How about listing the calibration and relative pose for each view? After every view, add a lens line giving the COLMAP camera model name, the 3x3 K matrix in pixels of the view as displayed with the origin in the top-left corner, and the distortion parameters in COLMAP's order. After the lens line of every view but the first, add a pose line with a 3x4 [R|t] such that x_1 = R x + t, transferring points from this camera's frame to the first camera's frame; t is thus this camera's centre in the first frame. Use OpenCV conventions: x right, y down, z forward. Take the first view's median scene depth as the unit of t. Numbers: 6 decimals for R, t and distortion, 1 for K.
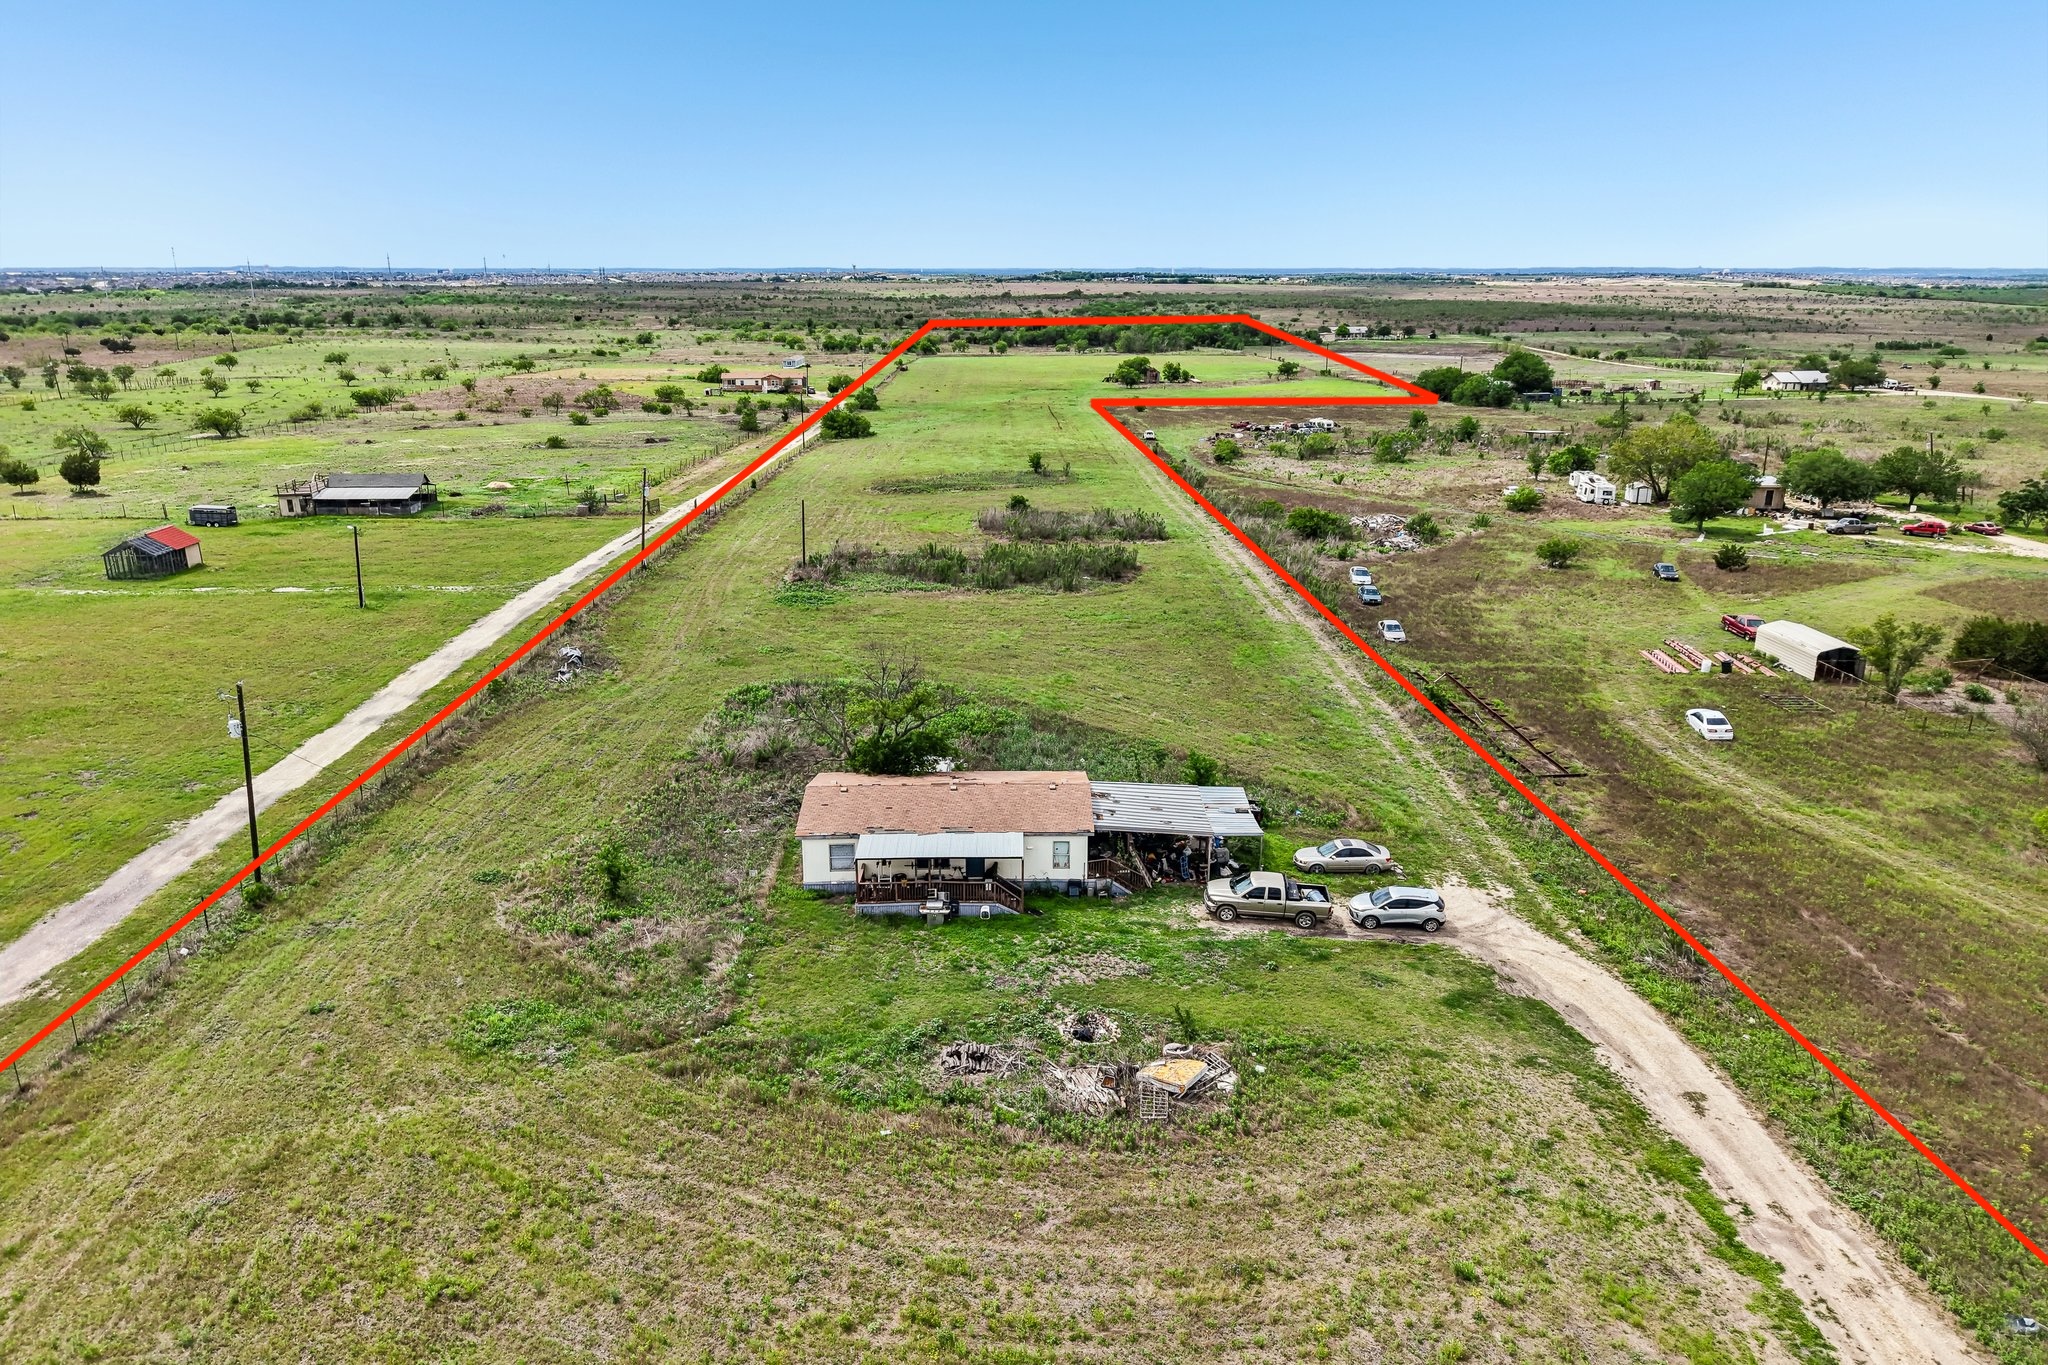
lens RADIAL K [[1358.2, 0, 1032.4], [0, 1358.2, 722.2], [0, 0, 1]] dist [0.035964, -0.042682]
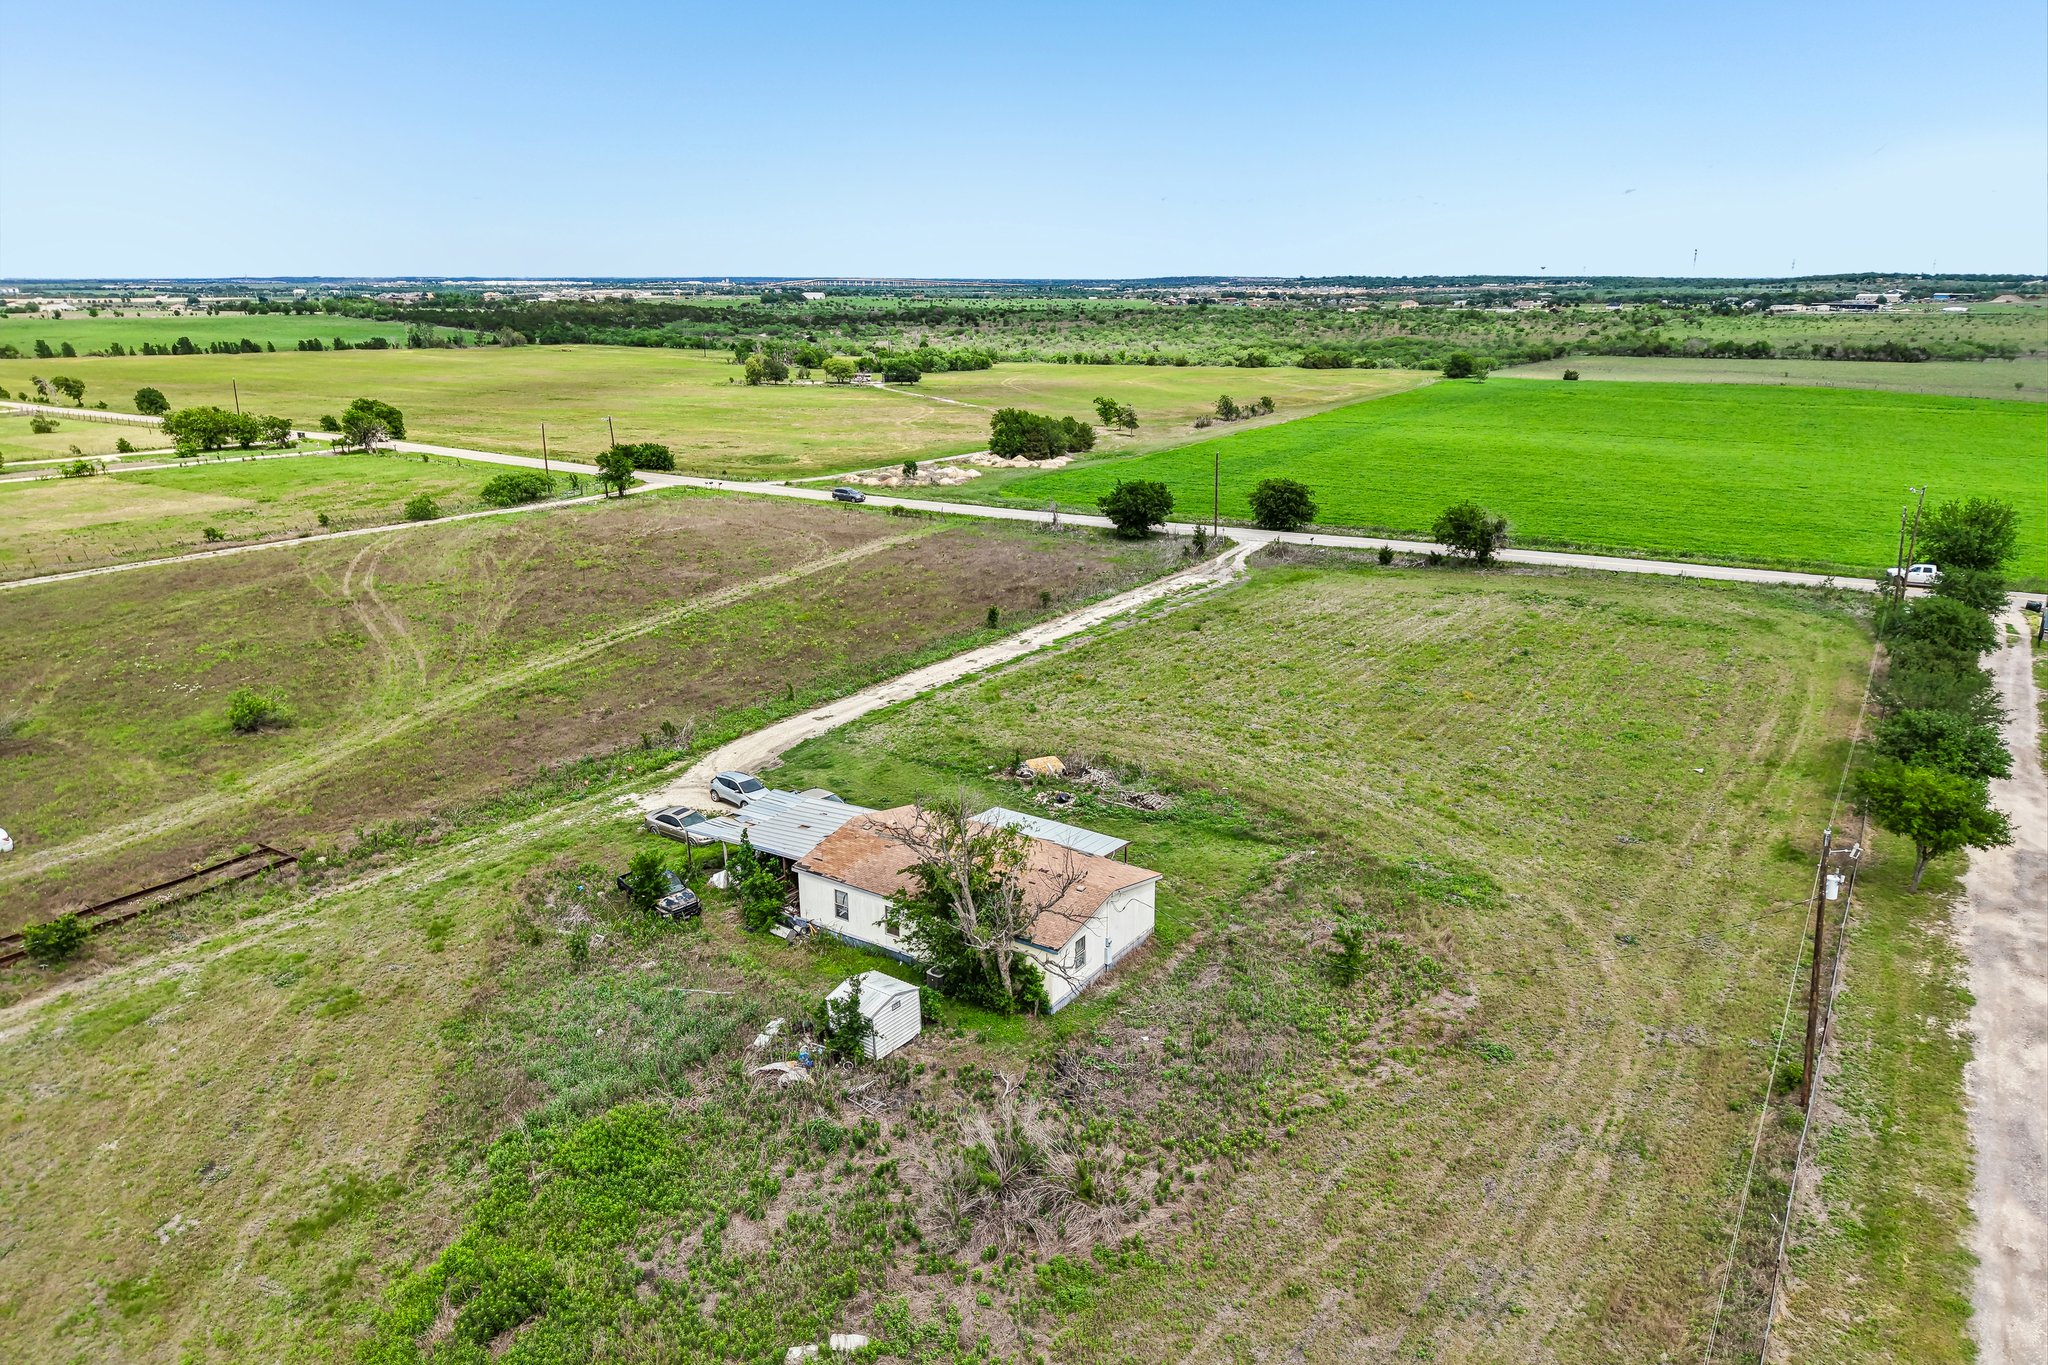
lens RADIAL K [[1358.2, 0, 1021.4], [0, 1358.2, 699.1], [0, 0, 1]] dist [0.035964, -0.042682]
pose [[-0.820500, -0.168547, 0.546233, -0.495182], [0.179292, 0.831453, 0.525871, -0.444105], [-0.542802, 0.529412, -0.651988, 1.349659]]
